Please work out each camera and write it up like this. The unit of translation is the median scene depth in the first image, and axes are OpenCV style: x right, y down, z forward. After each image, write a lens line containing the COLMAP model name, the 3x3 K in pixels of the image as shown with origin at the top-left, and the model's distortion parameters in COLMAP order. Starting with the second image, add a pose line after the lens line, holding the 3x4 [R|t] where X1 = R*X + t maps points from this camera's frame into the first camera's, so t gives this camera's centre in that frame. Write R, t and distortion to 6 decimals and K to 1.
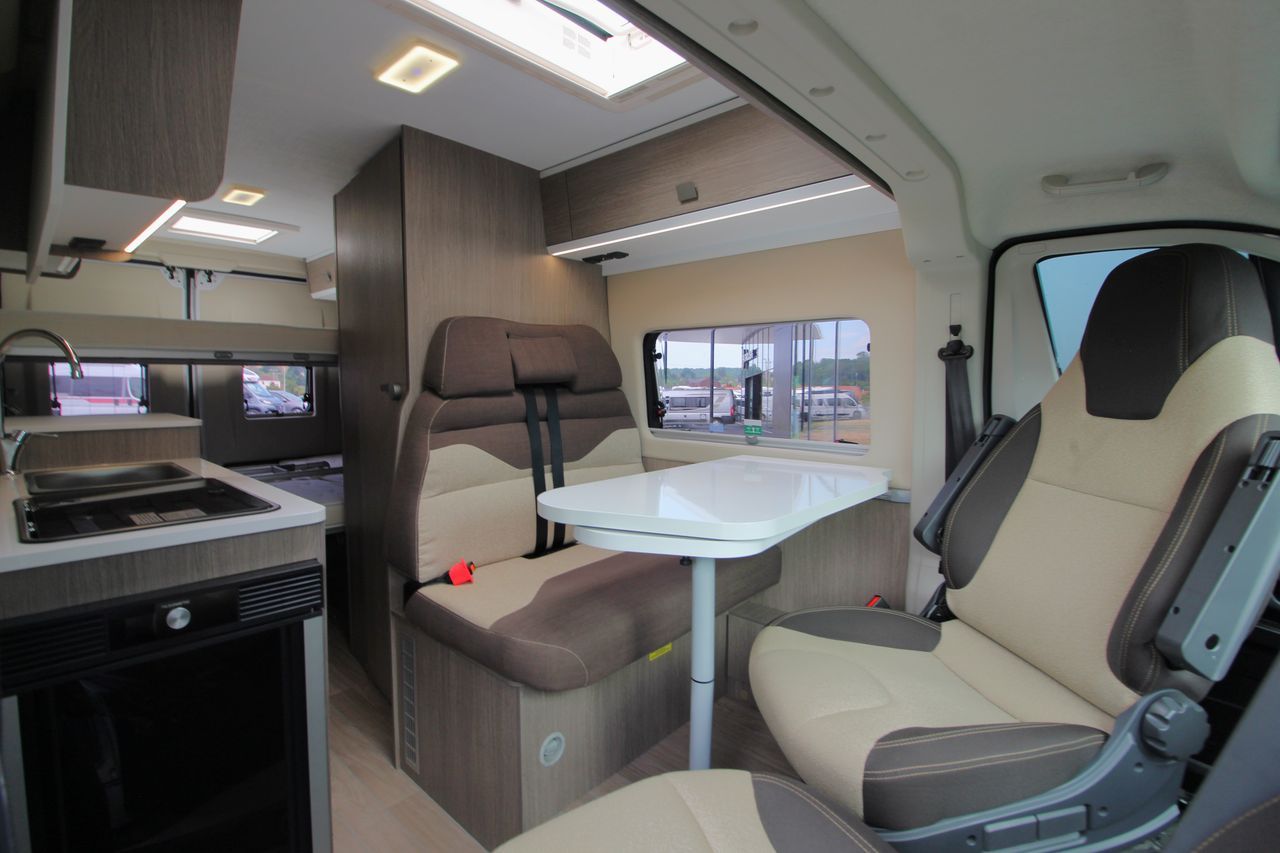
lens RADIAL K [[592.3, 0, 636.3], [0, 592.3, 407.9], [0, 0, 1]] dist [0.004083, -0.014764]
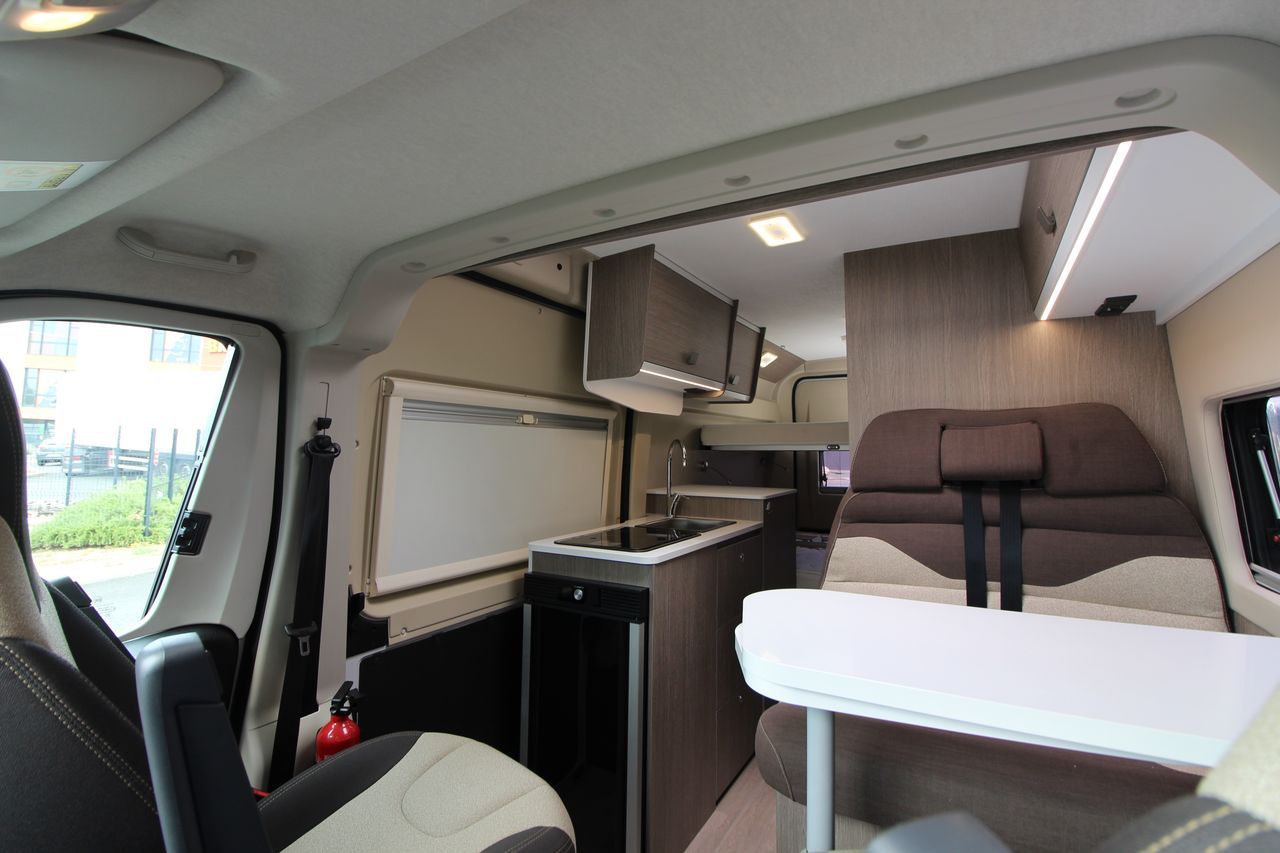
lens RADIAL K [[592.3, 0, 636.3], [0, 592.3, 407.9], [0, 0, 1]] dist [0.004083, -0.014764]
pose [[0.213542, -0.074109, -0.974119, 0.572645], [-0.050361, 0.994958, -0.086735, -0.047267], [0.975635, 0.067579, 0.208733, 0.339131]]
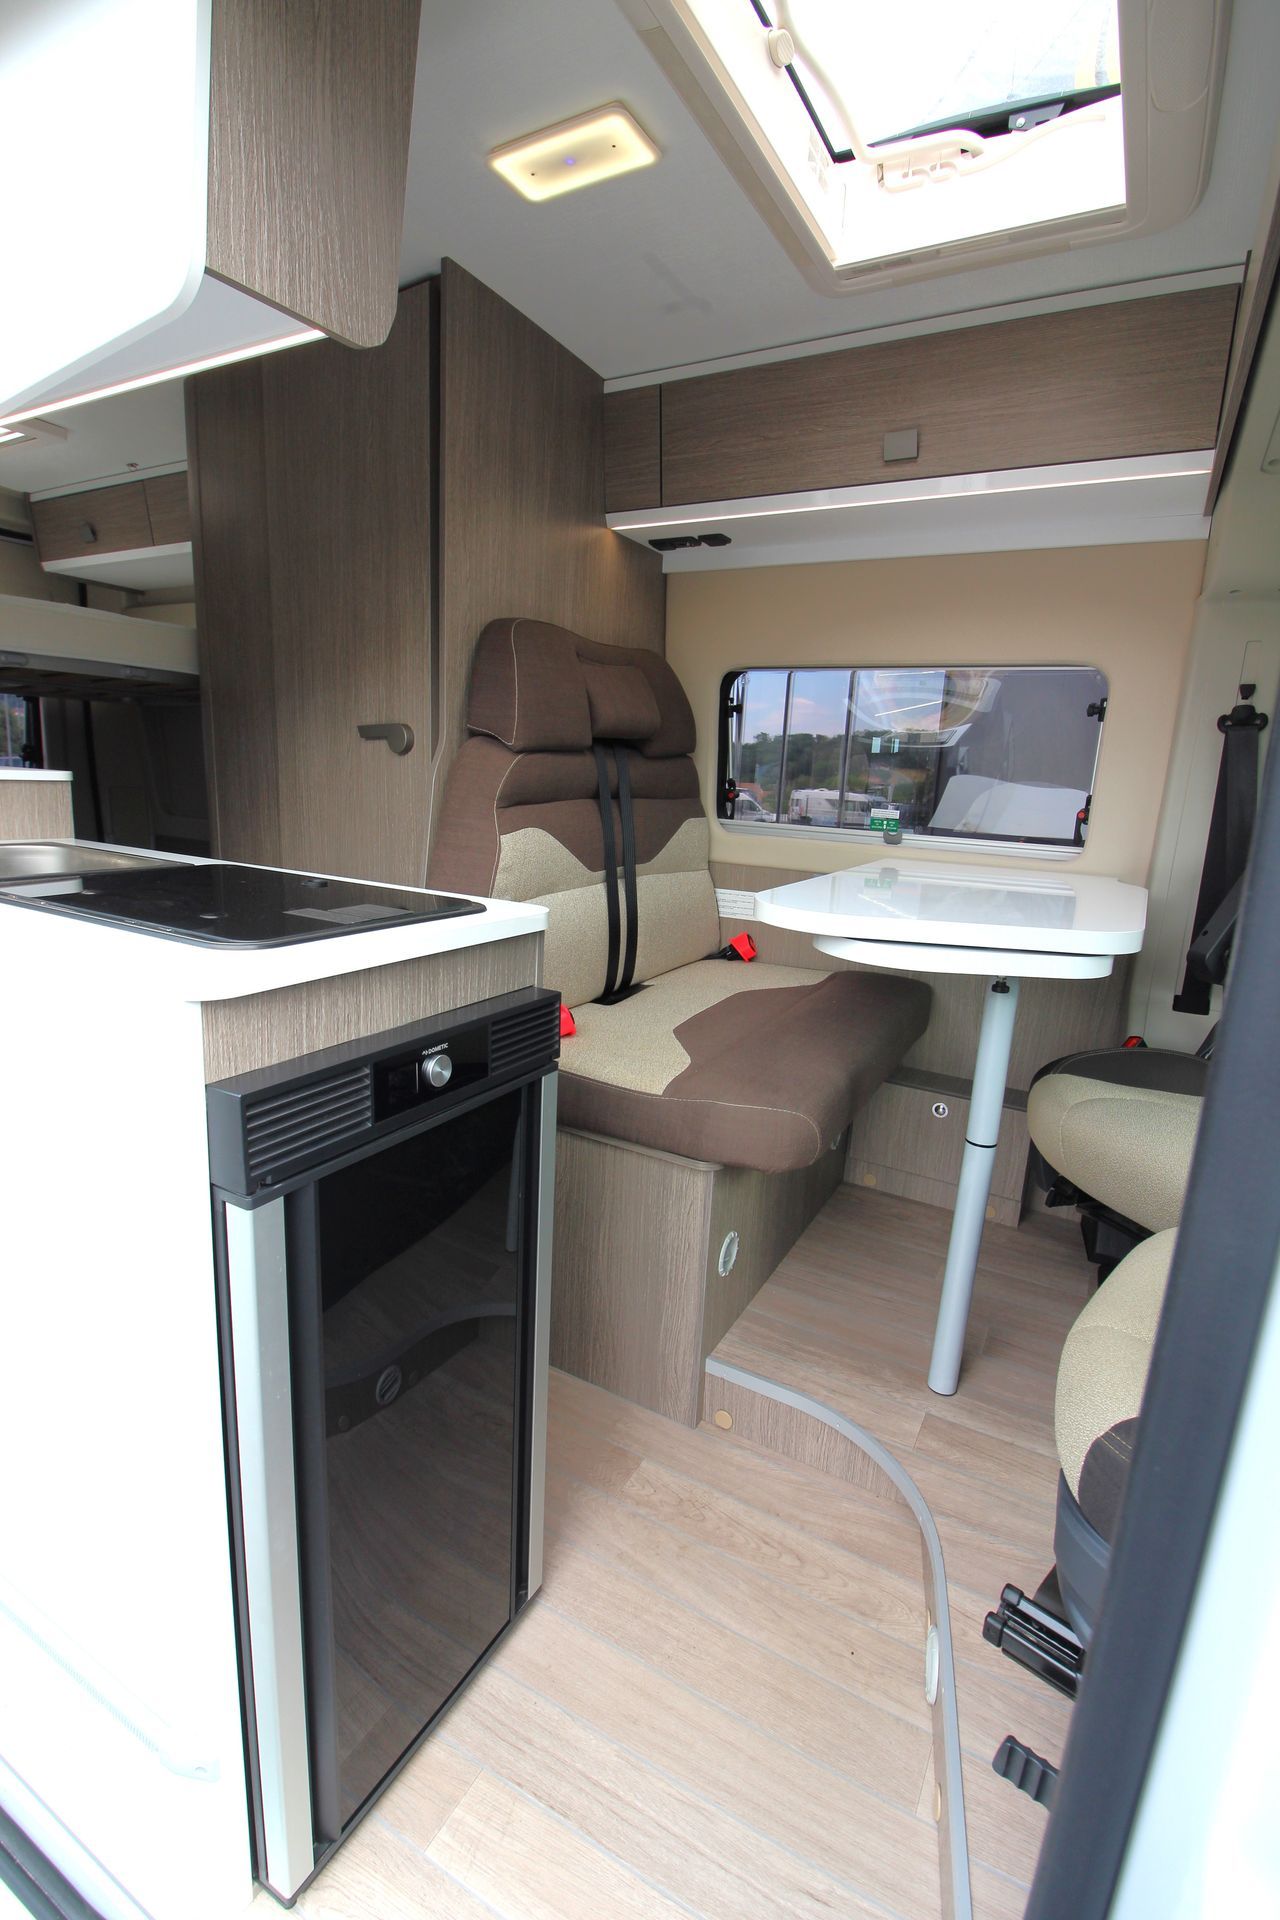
lens RADIAL K [[888.4, 0, 640.0], [0, 888.4, 960.0], [0, 0, 1]] dist [0.004083, -0.014764]
pose [[0.974174, -0.004003, 0.225762, -0.360293], [-0.034287, 0.985626, 0.165424, 0.034928], [-0.223179, -0.168893, 0.960035, 0.025953]]
